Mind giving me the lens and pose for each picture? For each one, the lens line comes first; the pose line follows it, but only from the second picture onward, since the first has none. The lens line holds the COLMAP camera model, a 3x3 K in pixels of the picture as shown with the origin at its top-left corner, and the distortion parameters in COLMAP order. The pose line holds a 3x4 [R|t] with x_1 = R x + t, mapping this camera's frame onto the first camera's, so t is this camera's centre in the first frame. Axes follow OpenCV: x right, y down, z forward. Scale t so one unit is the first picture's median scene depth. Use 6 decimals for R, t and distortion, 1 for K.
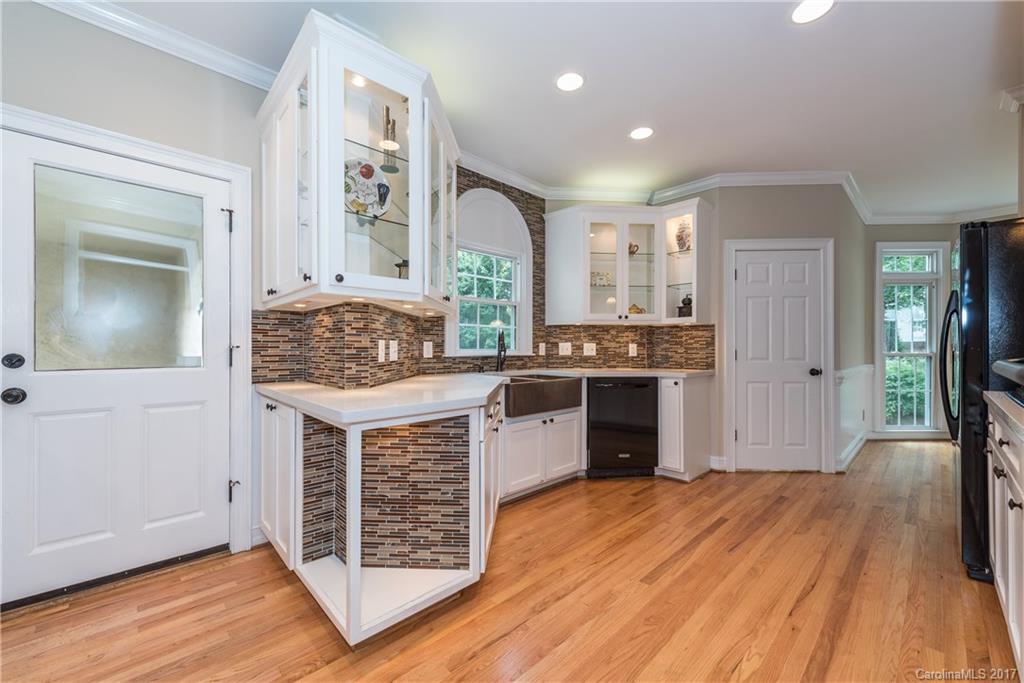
lens RADIAL K [[418.0, 0, 493.0], [0, 418.0, 346.2], [0, 0, 1]] dist [0.001113, -0.000039]
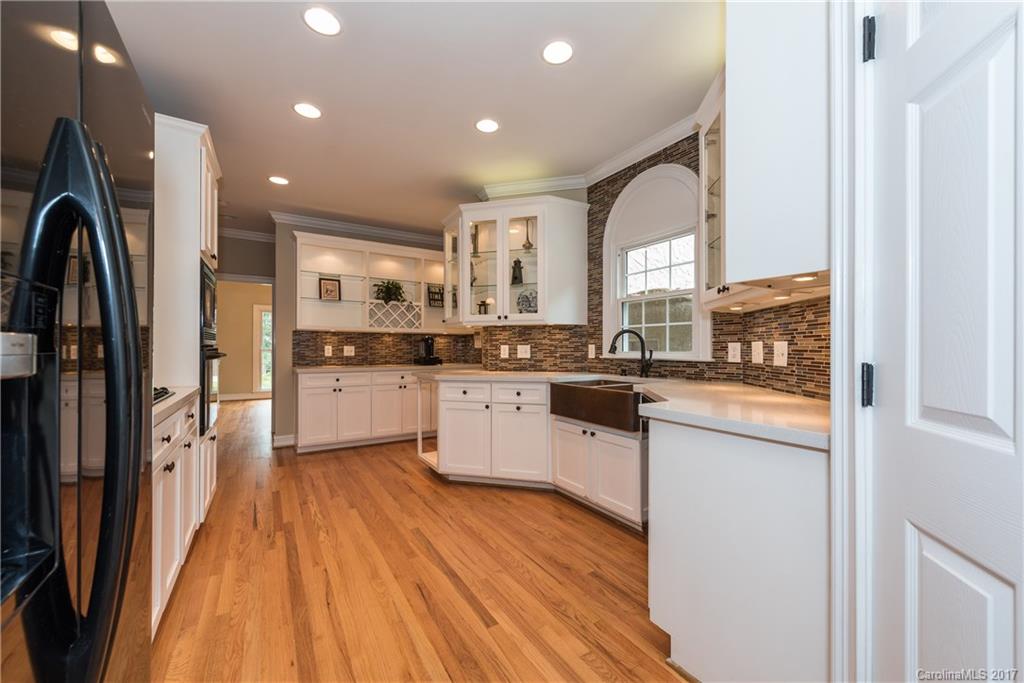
lens RADIAL K [[393.0, 0, 503.1], [0, 393.0, 345.4], [0, 0, 1]] dist [0.001292, 0.000060]
pose [[-0.211566, -0.008925, -0.977323, 0.792409], [0.002635, 0.999949, -0.009702, 0.001303], [0.977360, -0.004628, -0.211532, 0.804276]]
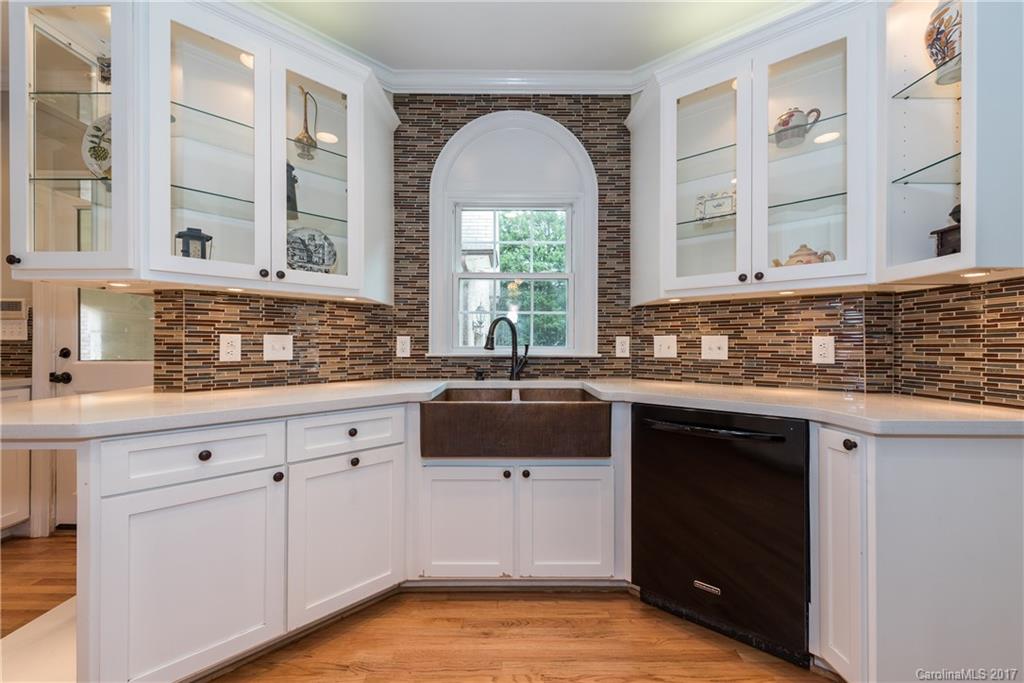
lens RADIAL K [[393.0, 0, 503.1], [0, 393.0, 345.4], [0, 0, 1]] dist [0.001292, 0.000060]
pose [[0.731911, 0.001638, -0.681398, 0.386480], [0.000993, 0.999993, 0.003471, 0.002990], [0.681399, -0.003217, 0.731905, 0.481563]]
